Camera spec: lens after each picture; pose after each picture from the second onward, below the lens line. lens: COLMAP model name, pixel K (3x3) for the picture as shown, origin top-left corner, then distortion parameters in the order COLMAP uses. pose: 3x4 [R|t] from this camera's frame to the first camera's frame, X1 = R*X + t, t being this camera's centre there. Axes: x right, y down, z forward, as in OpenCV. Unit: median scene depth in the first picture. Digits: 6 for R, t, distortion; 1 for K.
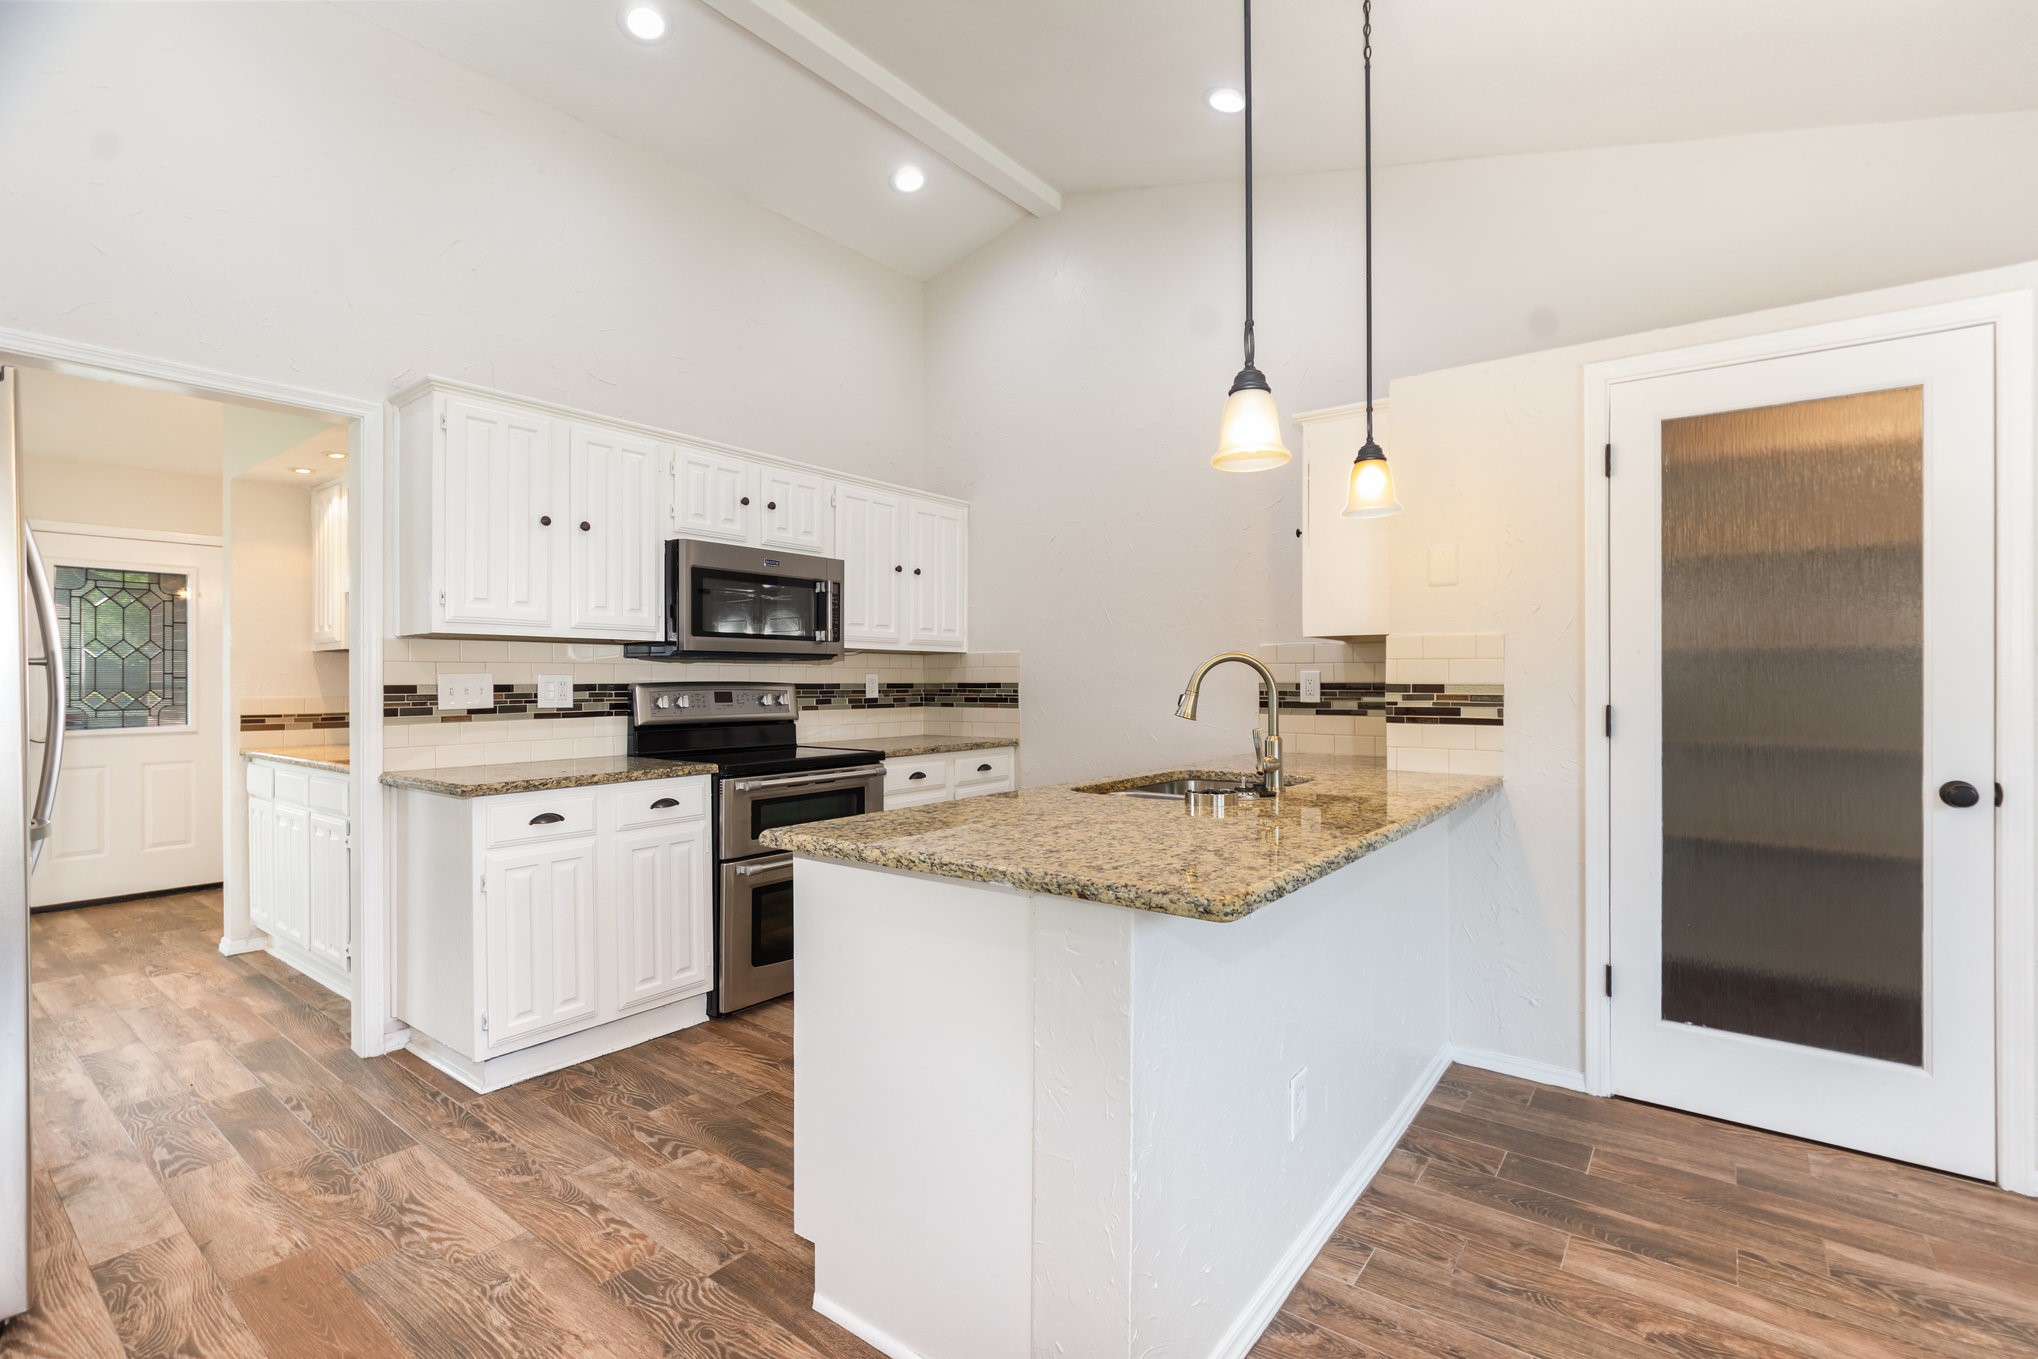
lens RADIAL K [[926.4, 0, 1030.9], [0, 926.4, 673.8], [0, 0, 1]] dist [-0.002588, 0.000955]
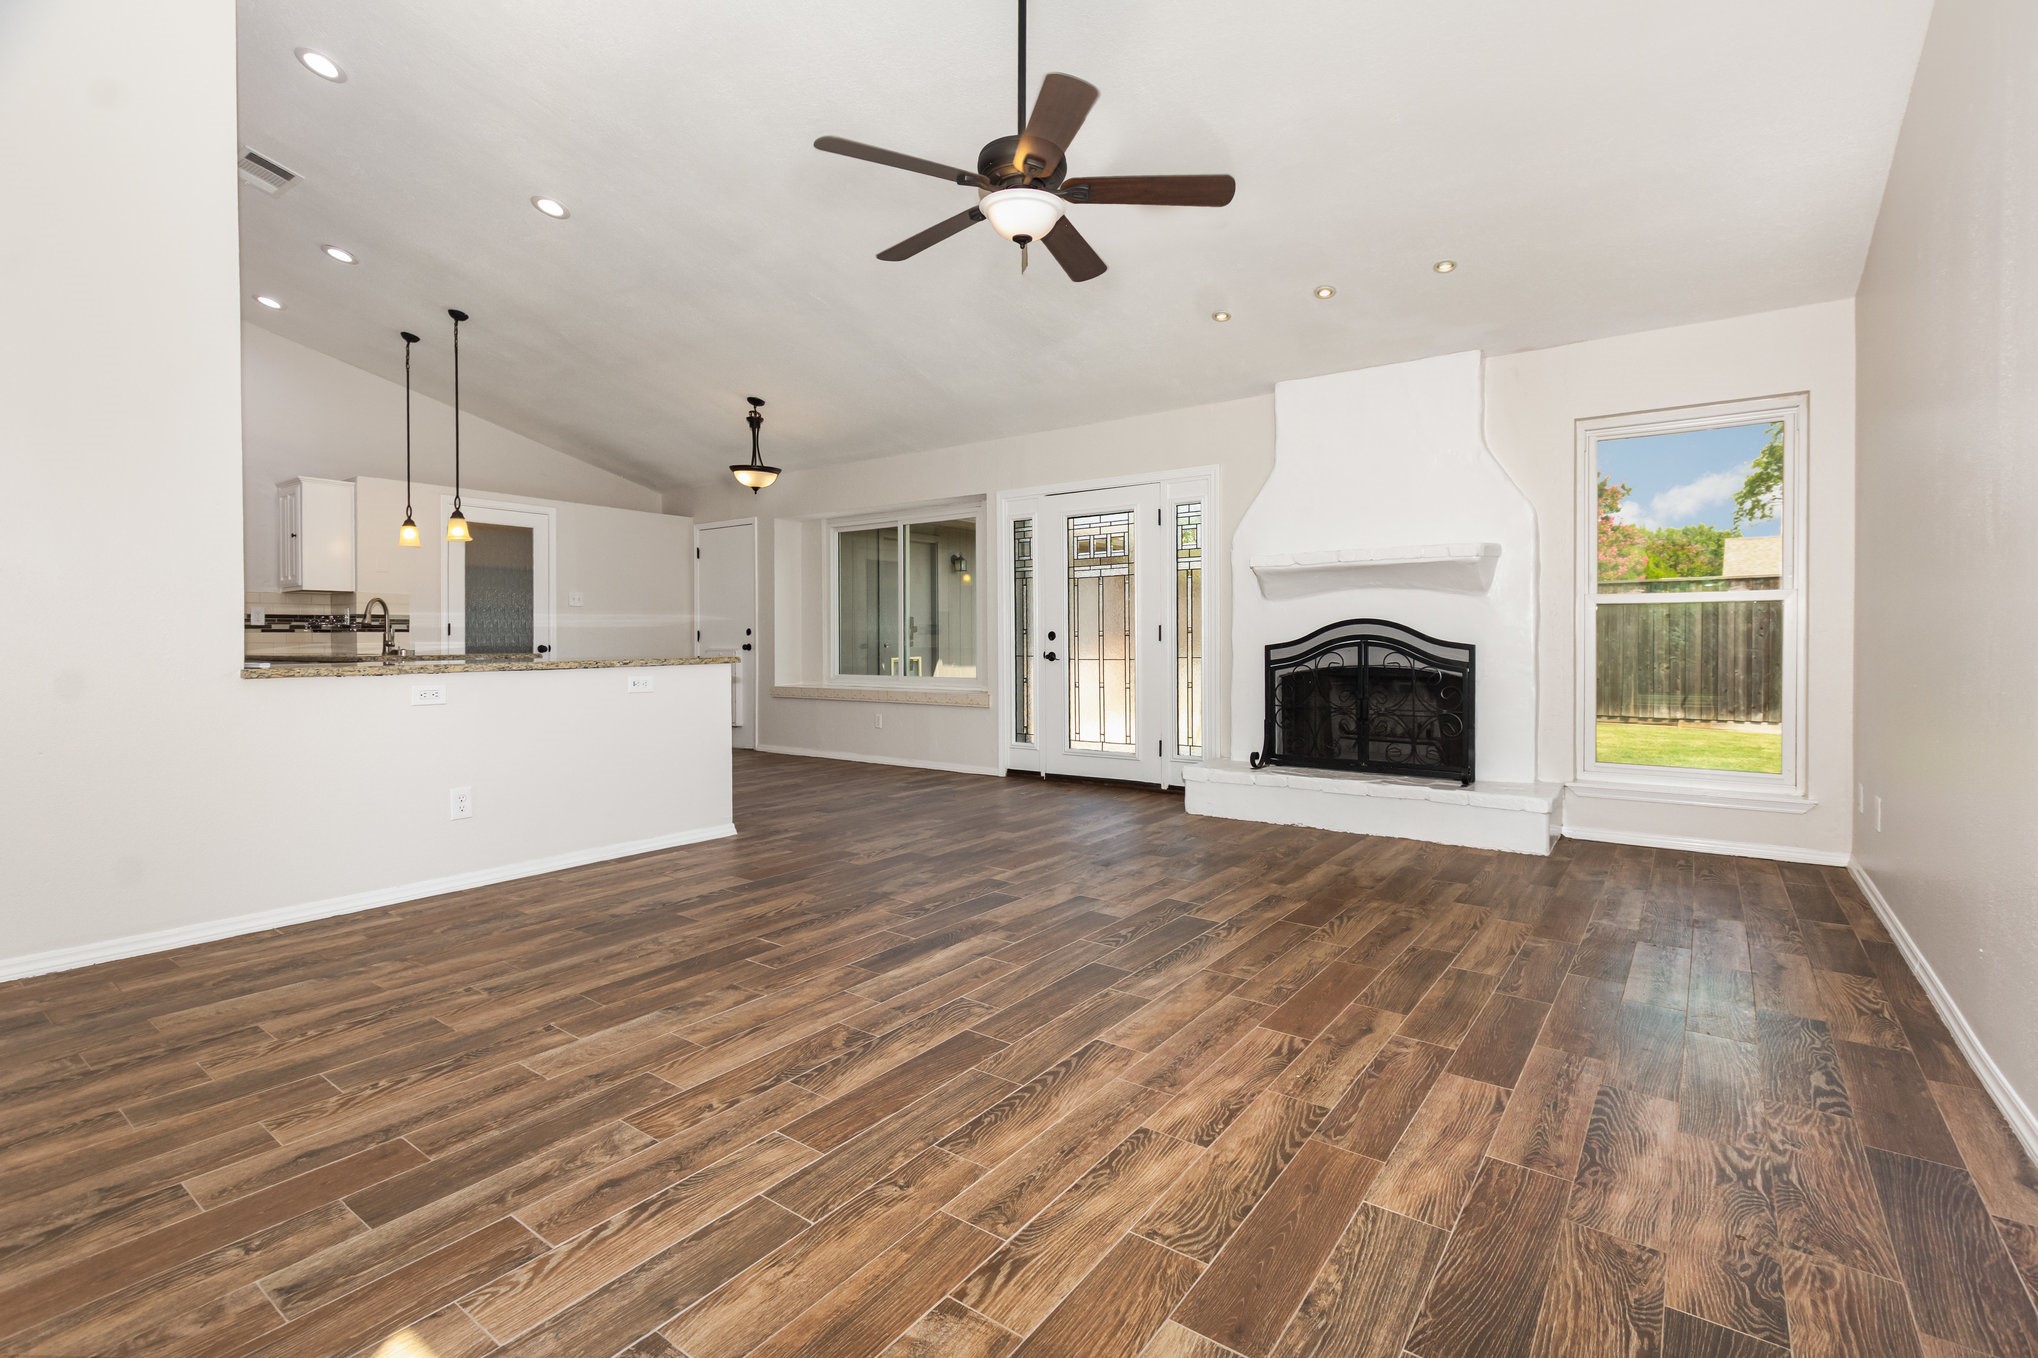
lens RADIAL K [[926.4, 0, 1030.9], [0, 926.4, 673.3], [0, 0, 1]] dist [-0.002588, 0.000955]
pose [[-0.024308, -0.034532, 0.999108, -1.900940], [-0.003232, 0.999401, 0.034464, 0.070756], [-0.999699, -0.002391, -0.024405, -0.576844]]
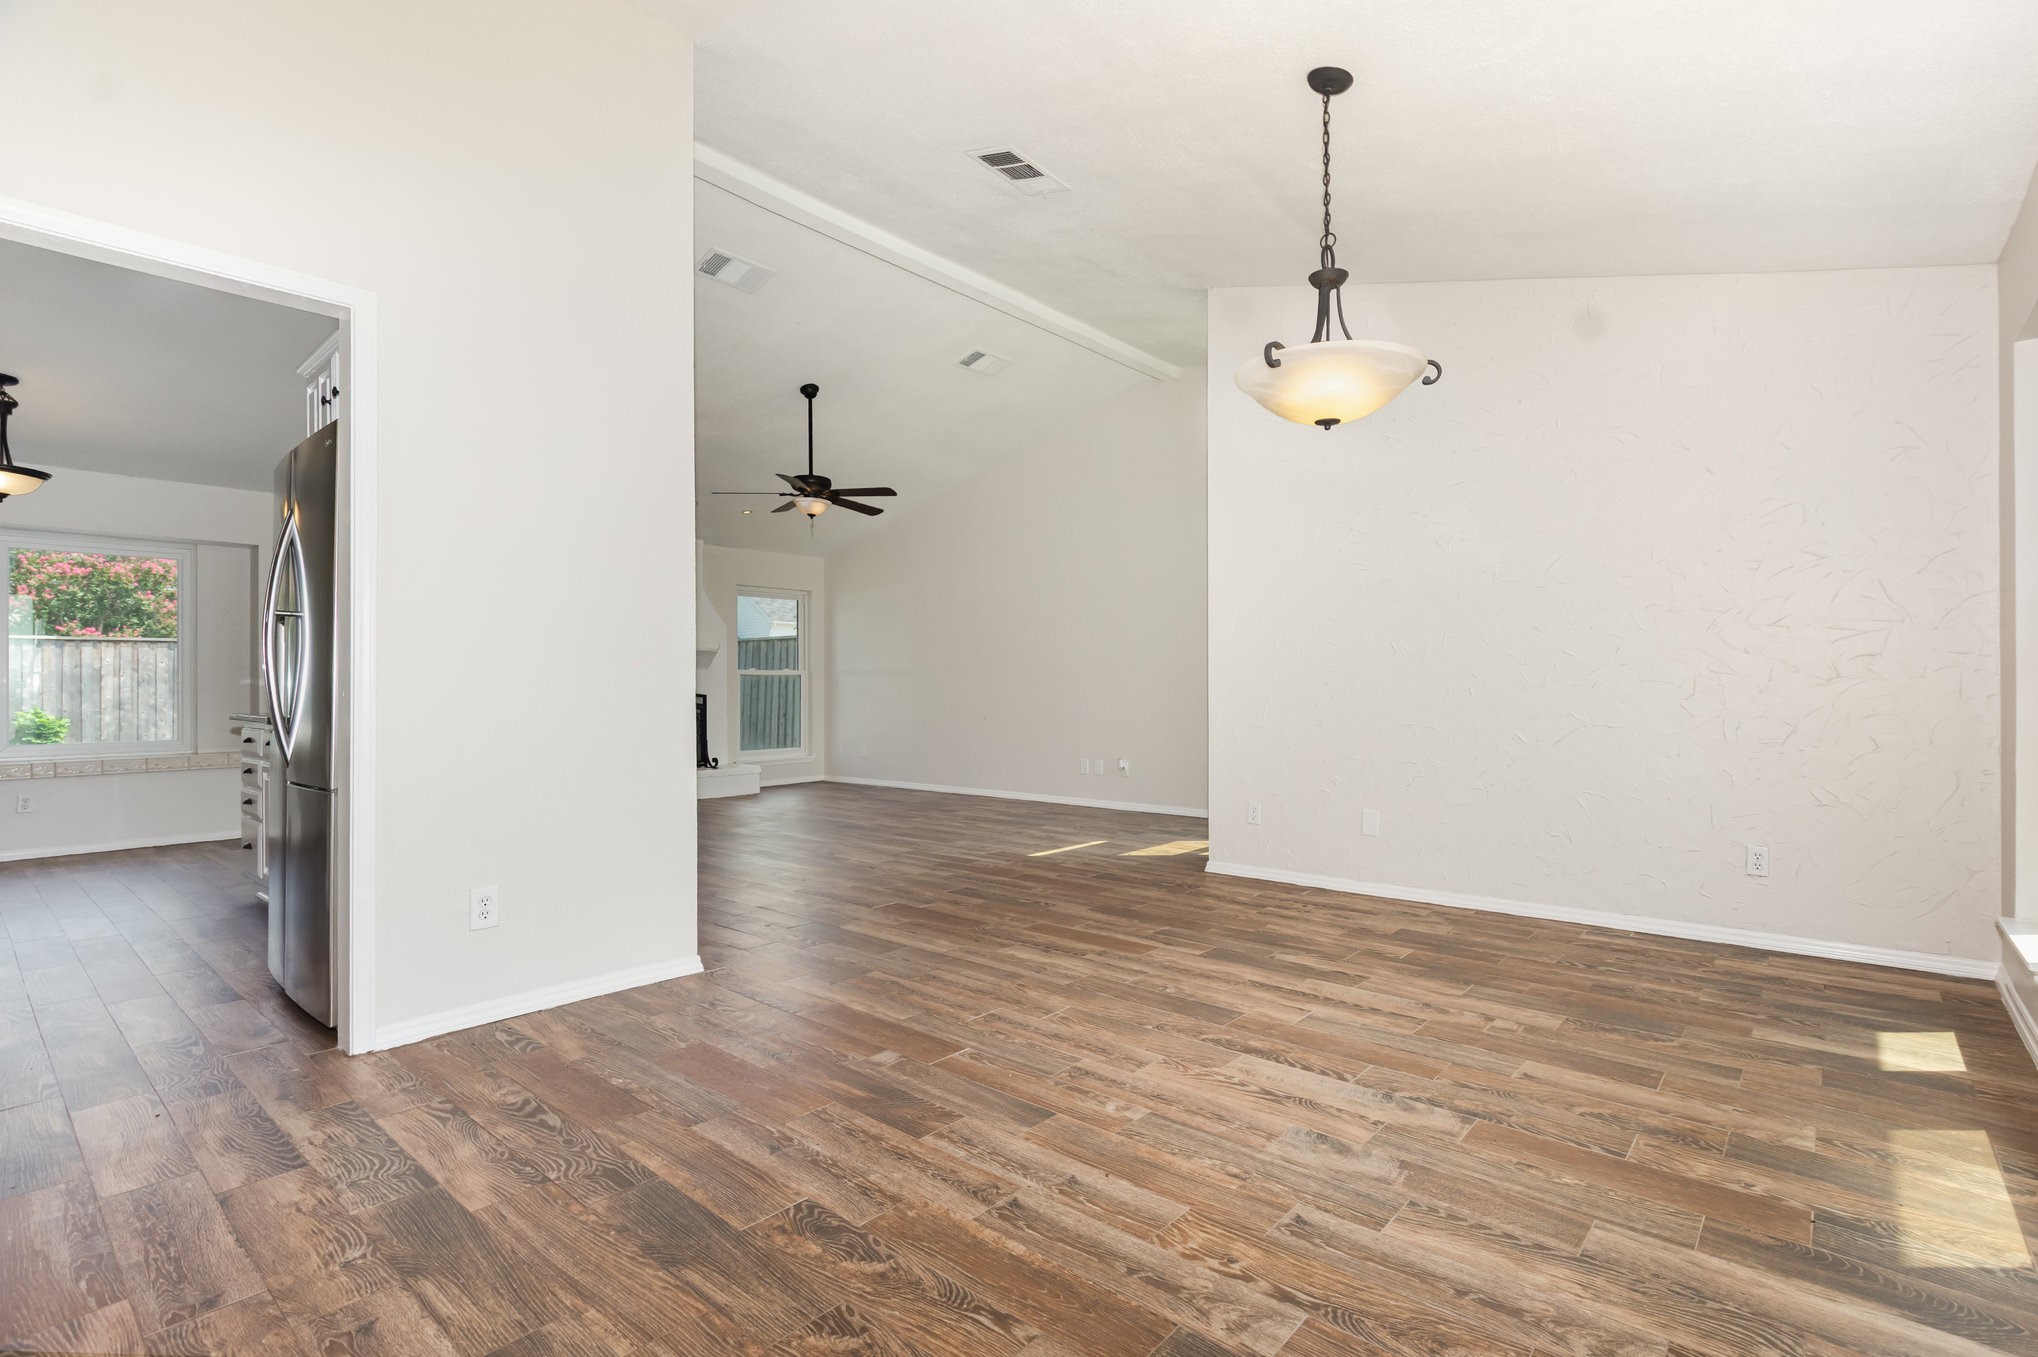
lens RADIAL K [[935.6, 0, 1052.0], [0, 935.6, 683.4], [0, 0, 1]] dist [0.008127, -0.006279]
pose [[-0.999039, 0.011201, 0.042375, -1.591817], [0.010689, 0.999867, -0.012295, 0.084077], [-0.042508, -0.011831, -0.999026, 1.648034]]
